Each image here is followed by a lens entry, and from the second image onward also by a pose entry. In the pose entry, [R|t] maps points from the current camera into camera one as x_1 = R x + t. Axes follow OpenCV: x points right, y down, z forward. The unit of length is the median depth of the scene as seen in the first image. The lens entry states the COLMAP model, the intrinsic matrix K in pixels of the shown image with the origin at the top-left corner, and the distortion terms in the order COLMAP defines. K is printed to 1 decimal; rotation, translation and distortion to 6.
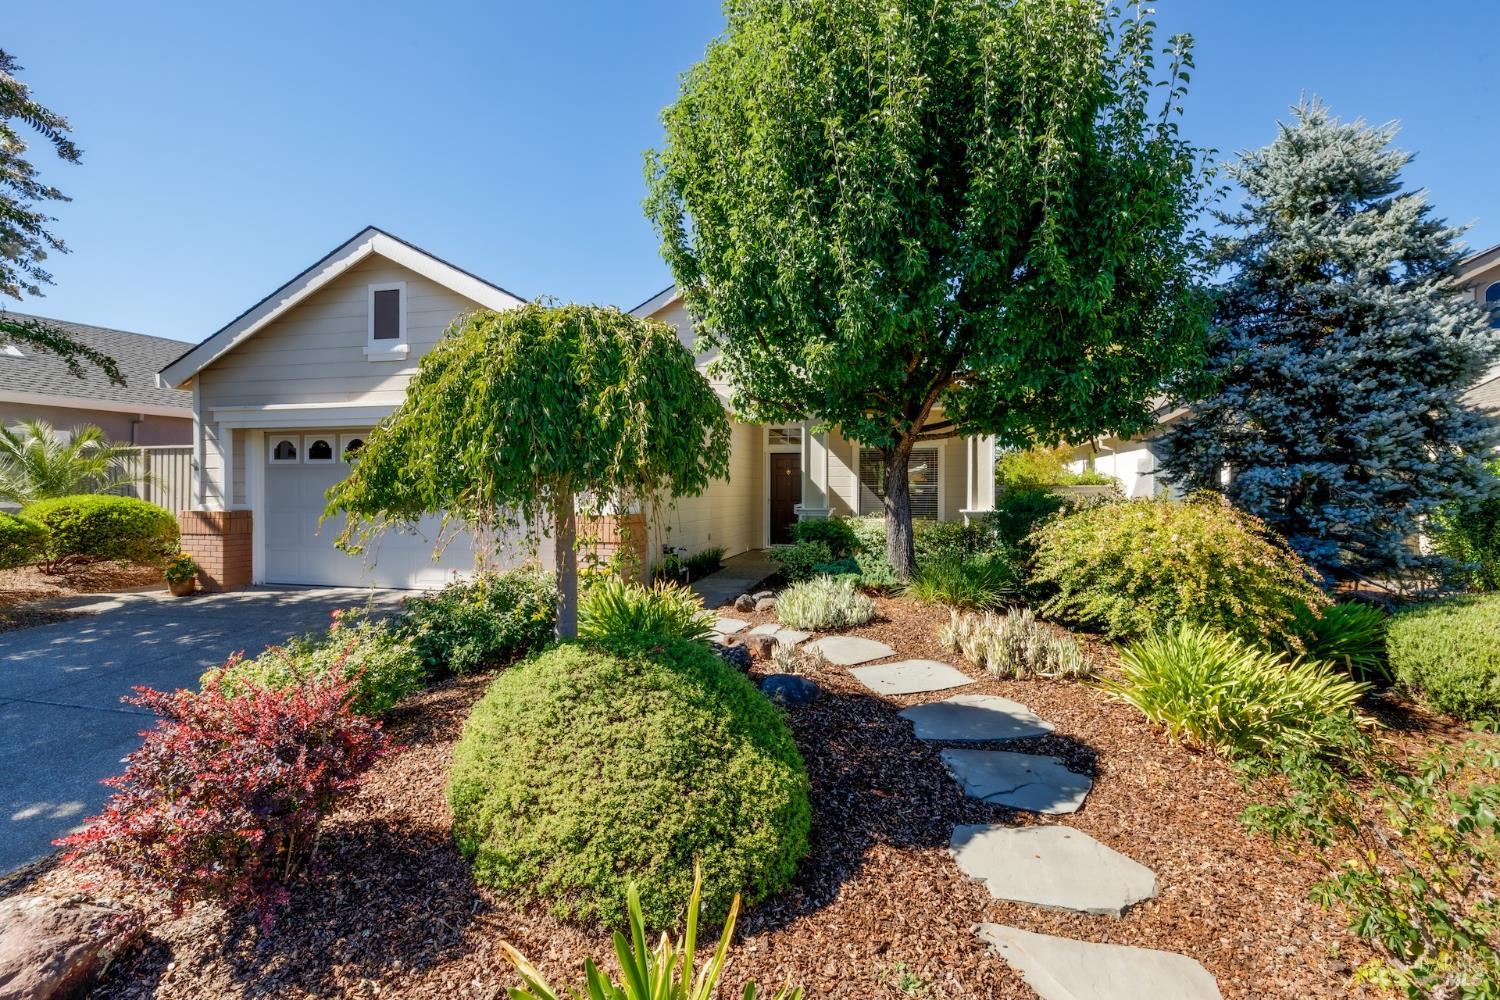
lens RADIAL K [[694.9, 0, 743.7], [0, 694.9, 492.1], [0, 0, 1]] dist [-0.001638, -0.002784]
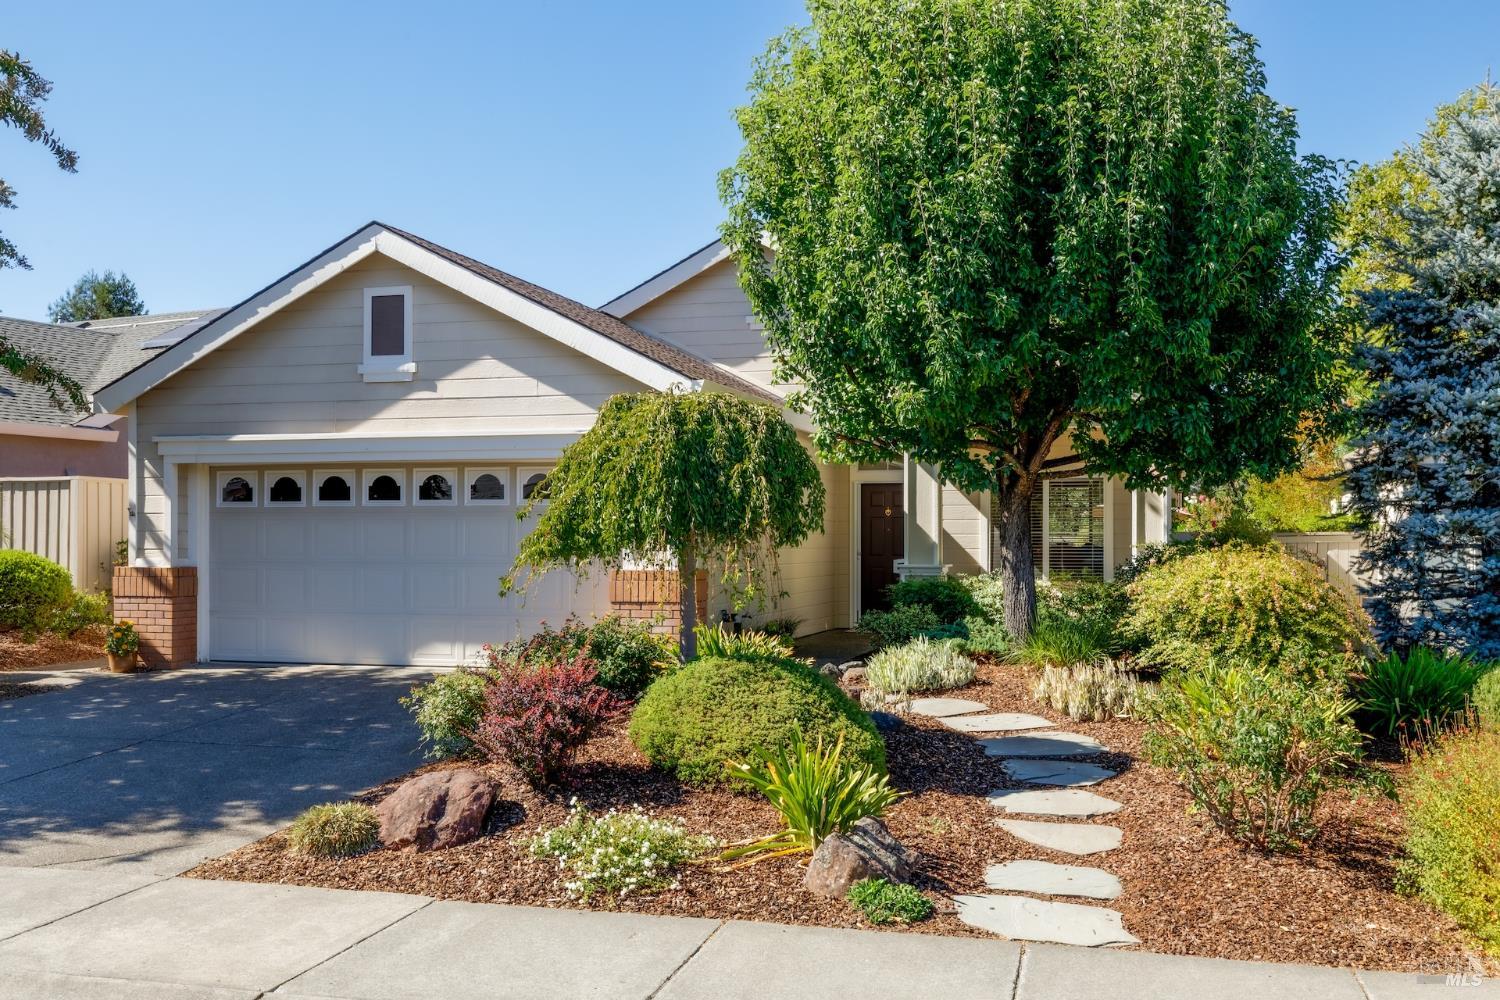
lens RADIAL K [[1485.3, 0, 752.5], [0, 1485.3, 526.0], [0, 0, 1]] dist [0.007554, 0.000000]
pose [[0.999341, -0.001645, -0.036265, -0.033603], [0.001240, 0.999936, -0.011205, -0.000332], [0.036282, 0.011153, 0.999279, -1.025475]]
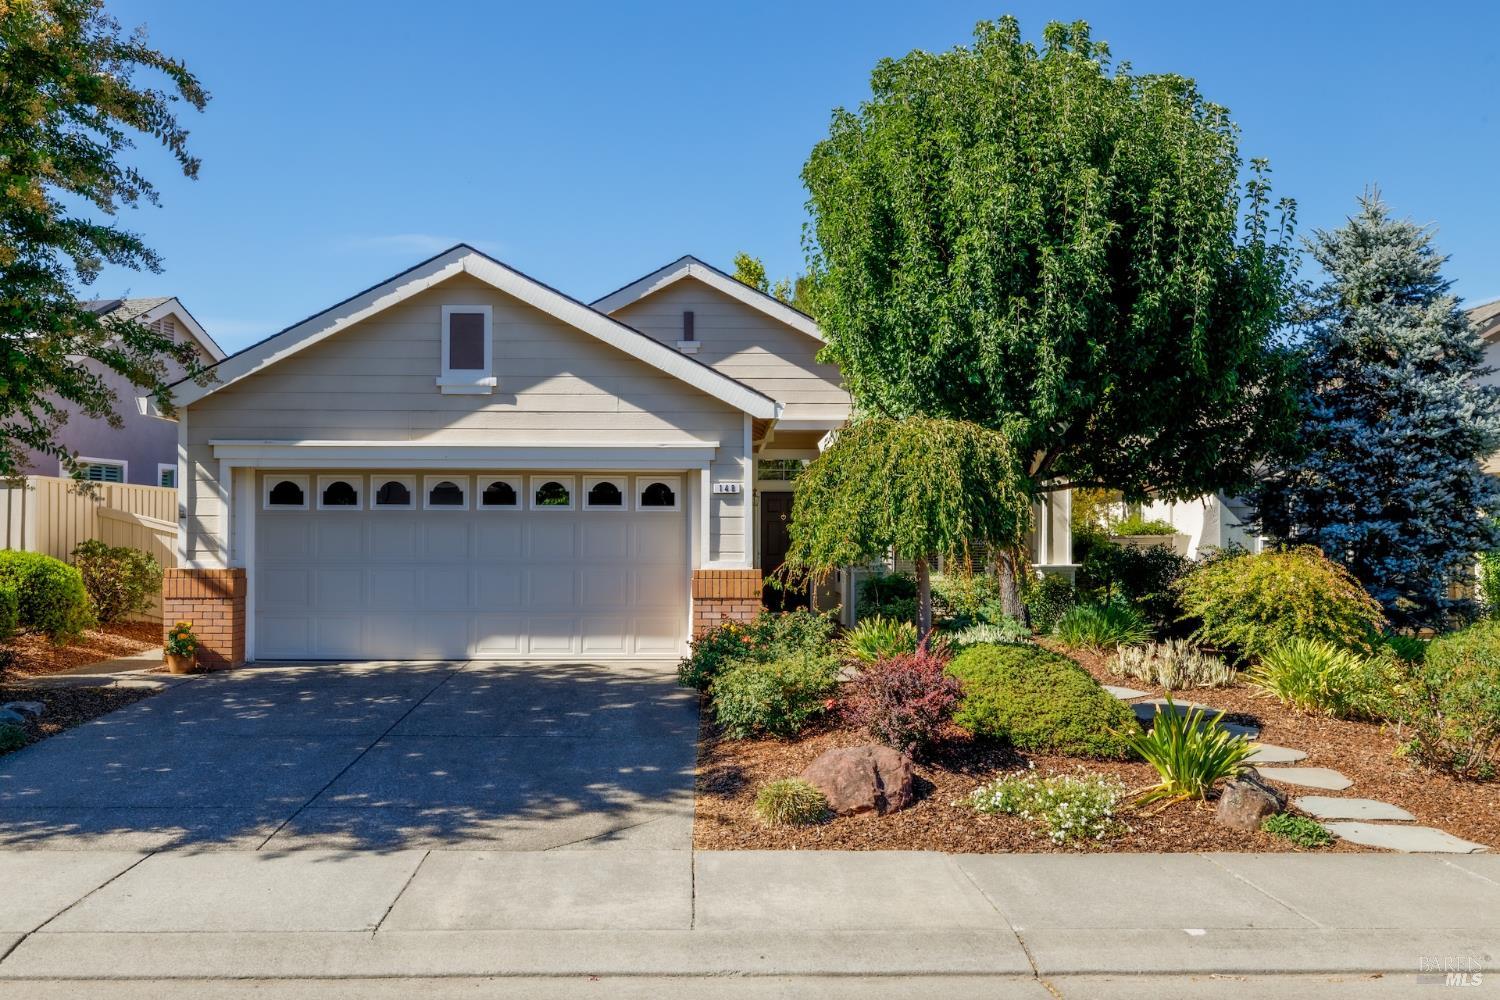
lens RADIAL K [[1363.4, 0, 748.2], [0, 1363.4, 514.3], [0, 0, 1]] dist [-0.000306, 0.000000]
pose [[0.967745, 0.004745, 0.251889, -0.852347], [-0.000025, 0.999824, -0.018737, -0.010240], [-0.251934, 0.018126, 0.967575, -1.042668]]
